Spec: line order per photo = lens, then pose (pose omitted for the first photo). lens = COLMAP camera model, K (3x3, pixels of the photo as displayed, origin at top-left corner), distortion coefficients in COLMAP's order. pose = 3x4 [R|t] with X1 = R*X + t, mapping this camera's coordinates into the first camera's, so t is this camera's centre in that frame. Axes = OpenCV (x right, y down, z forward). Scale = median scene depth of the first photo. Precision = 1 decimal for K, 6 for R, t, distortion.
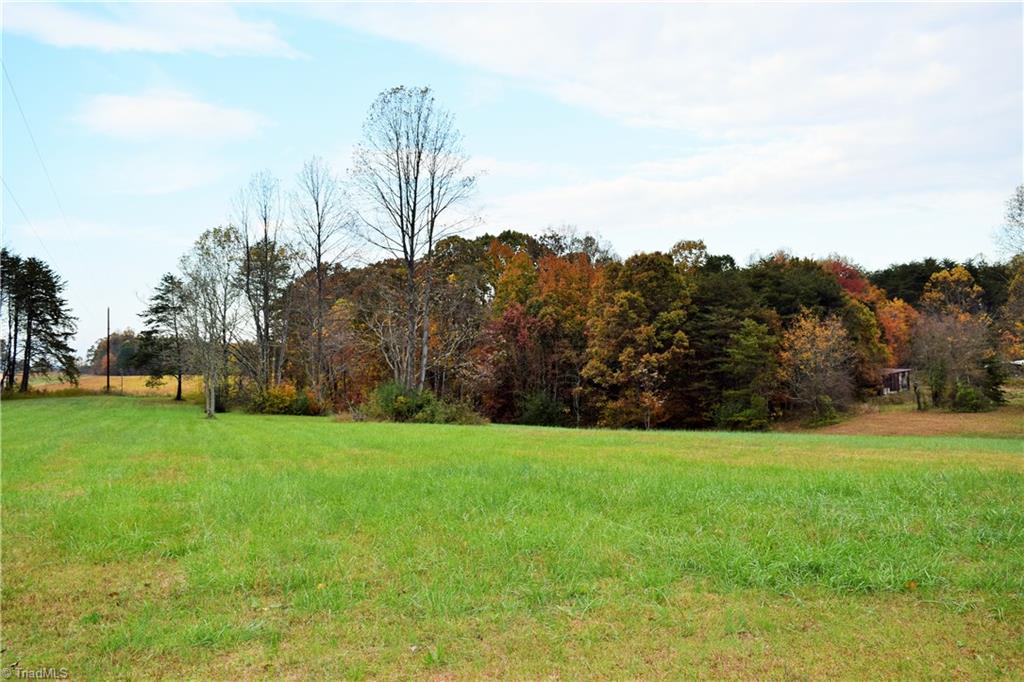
lens RADIAL K [[791.6, 0, 516.2], [0, 791.6, 347.5], [0, 0, 1]] dist [-0.020650, 0.009880]
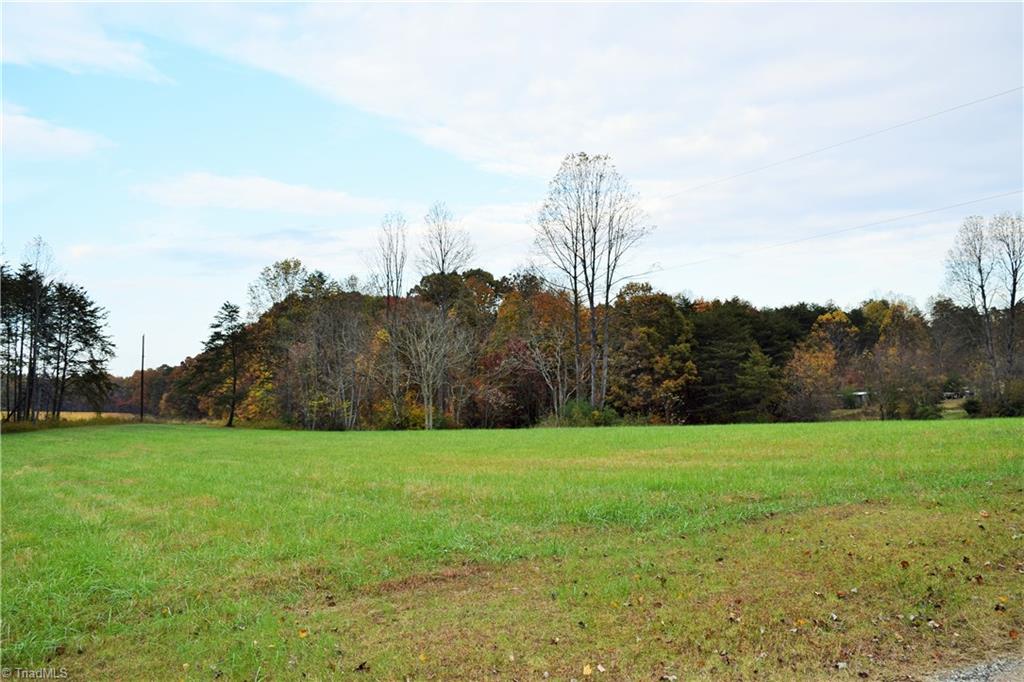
lens RADIAL K [[791.6, 0, 508.9], [0, 791.6, 339.9], [0, 0, 1]] dist [-0.020650, 0.009880]
pose [[0.973044, 0.011048, 0.230357, -0.319853], [0.001581, 0.998509, -0.054566, 0.011186], [-0.230616, 0.053459, 0.971575, -0.079092]]
